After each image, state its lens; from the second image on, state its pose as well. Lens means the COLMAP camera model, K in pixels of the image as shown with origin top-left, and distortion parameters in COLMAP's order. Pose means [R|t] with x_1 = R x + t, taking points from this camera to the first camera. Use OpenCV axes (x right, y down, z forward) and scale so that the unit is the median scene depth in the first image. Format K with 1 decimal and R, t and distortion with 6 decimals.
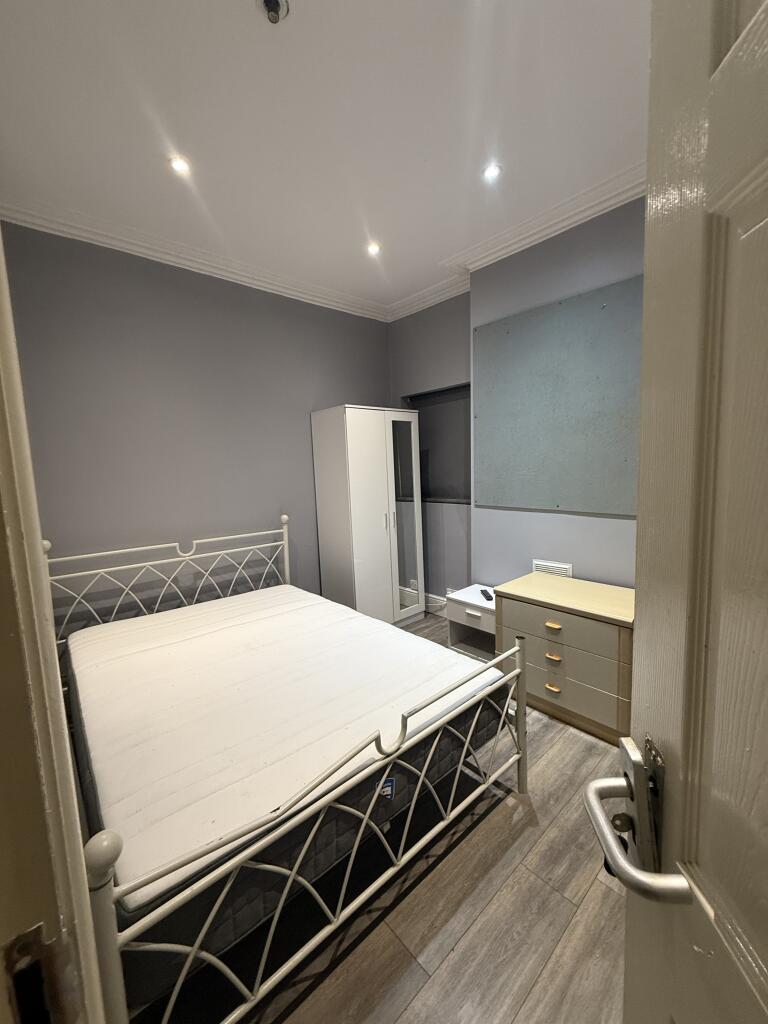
lens RADIAL K [[407.5, 0, 384.8], [0, 407.5, 507.7], [0, 0, 1]] dist [-0.001897, -0.000133]
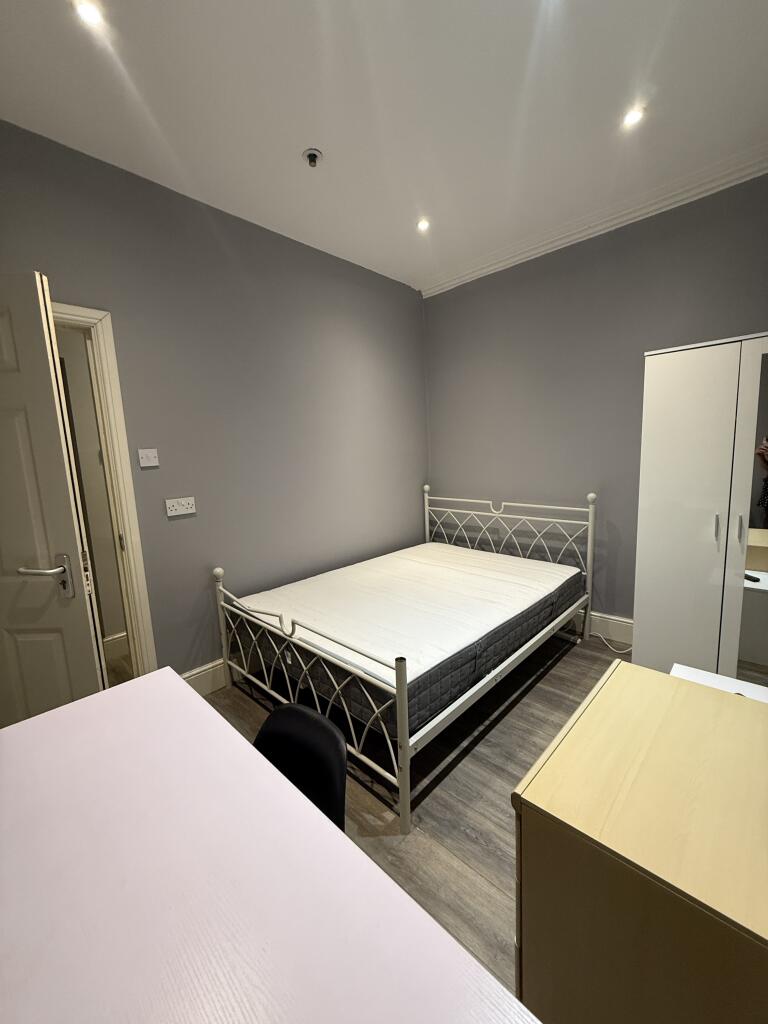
lens RADIAL K [[407.5, 0, 384.8], [0, 407.5, 507.7], [0, 0, 1]] dist [-0.001897, -0.000133]
pose [[0.082675, 0.172062, -0.981611, 0.634573], [-0.063694, 0.983881, 0.167096, -0.075883], [0.994539, 0.048708, 0.092302, 0.498387]]
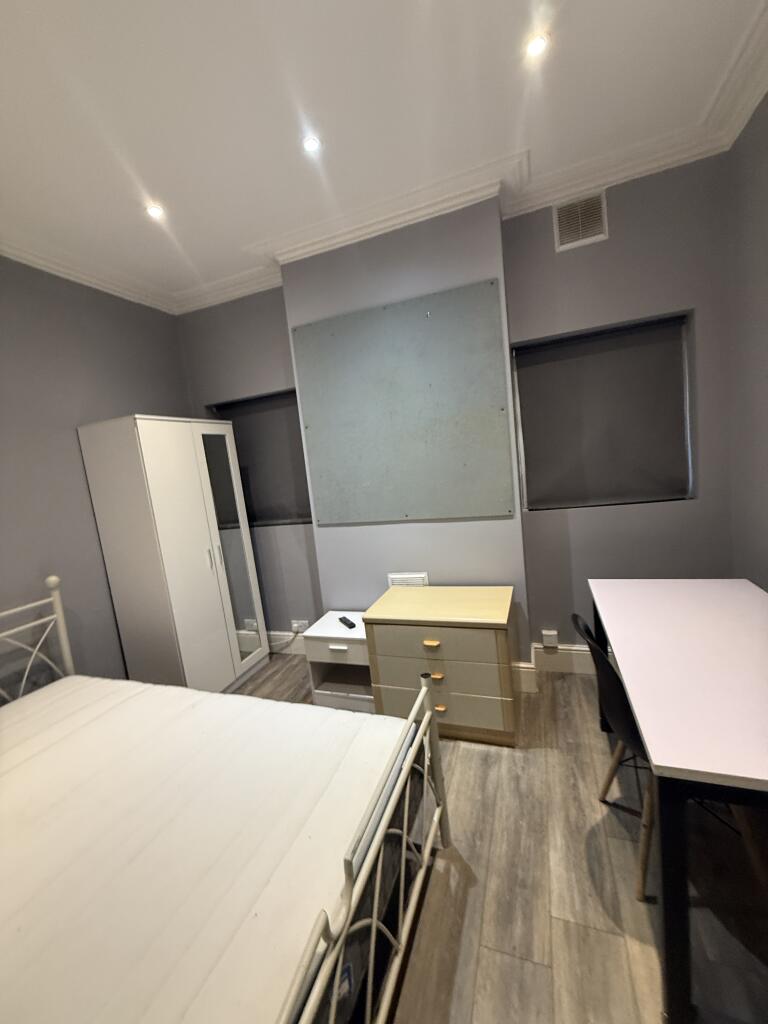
lens RADIAL K [[407.5, 0, 384.8], [0, 407.5, 507.7], [0, 0, 1]] dist [-0.001897, -0.000133]
pose [[0.878194, -0.116094, 0.464001, -0.063178], [0.126689, 0.991907, 0.008397, -0.033375], [-0.461221, 0.051409, 0.885795, 0.140477]]
